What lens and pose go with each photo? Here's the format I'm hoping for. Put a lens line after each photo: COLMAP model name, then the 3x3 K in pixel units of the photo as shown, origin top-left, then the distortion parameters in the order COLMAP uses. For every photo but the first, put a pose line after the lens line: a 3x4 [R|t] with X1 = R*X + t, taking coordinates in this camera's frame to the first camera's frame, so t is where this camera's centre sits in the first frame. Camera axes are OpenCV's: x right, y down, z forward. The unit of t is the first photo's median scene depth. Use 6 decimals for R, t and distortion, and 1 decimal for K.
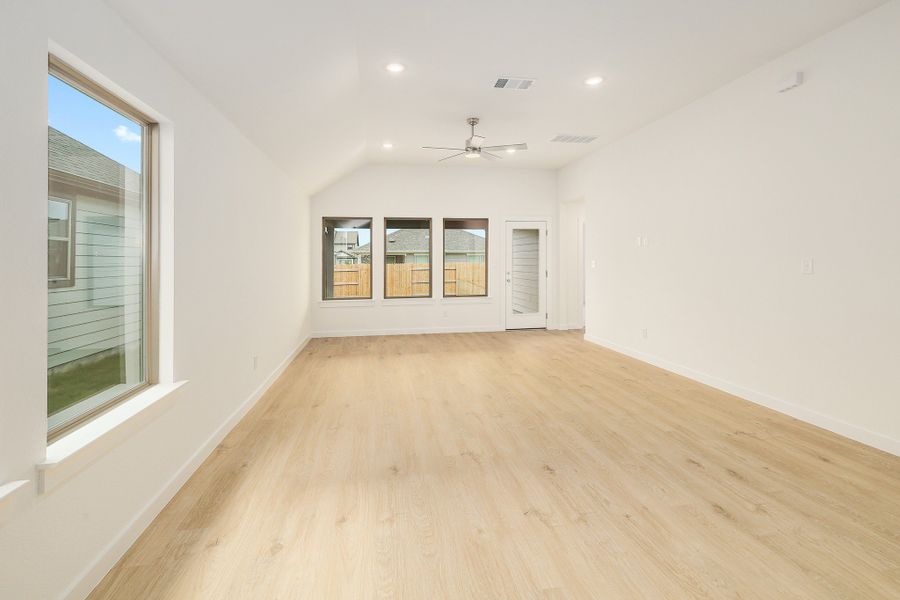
lens RADIAL K [[394.0, 0, 438.7], [0, 394.0, 252.5], [0, 0, 1]] dist [-0.004845, 0.000501]
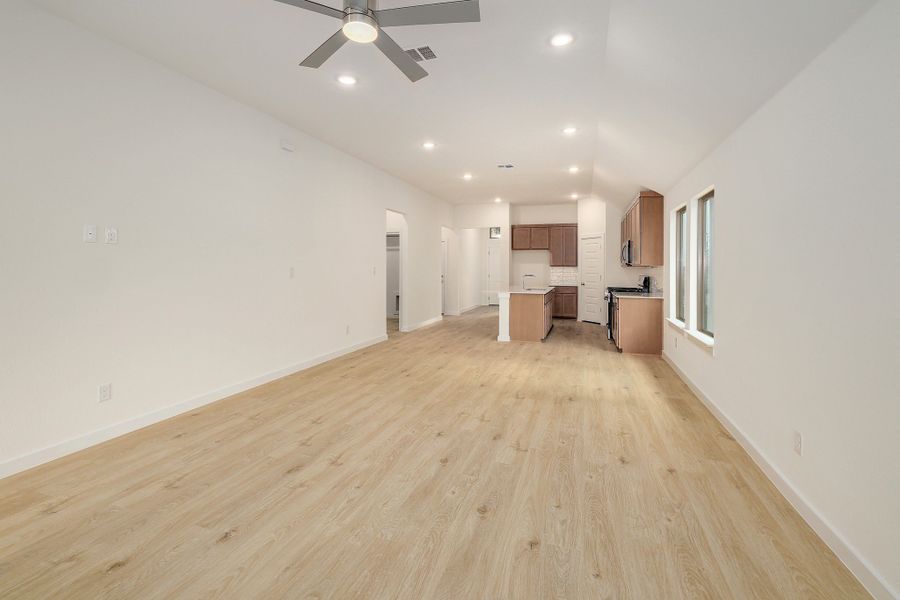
lens RADIAL K [[389.7, 0, 446.8], [0, 389.7, 277.7], [0, 0, 1]] dist [-0.000253, -0.000651]
pose [[-0.878873, -0.008824, 0.476974, -0.252461], [-0.009614, 0.999953, 0.000784, 0.034391], [-0.476958, -0.003897, -0.878917, 1.588395]]
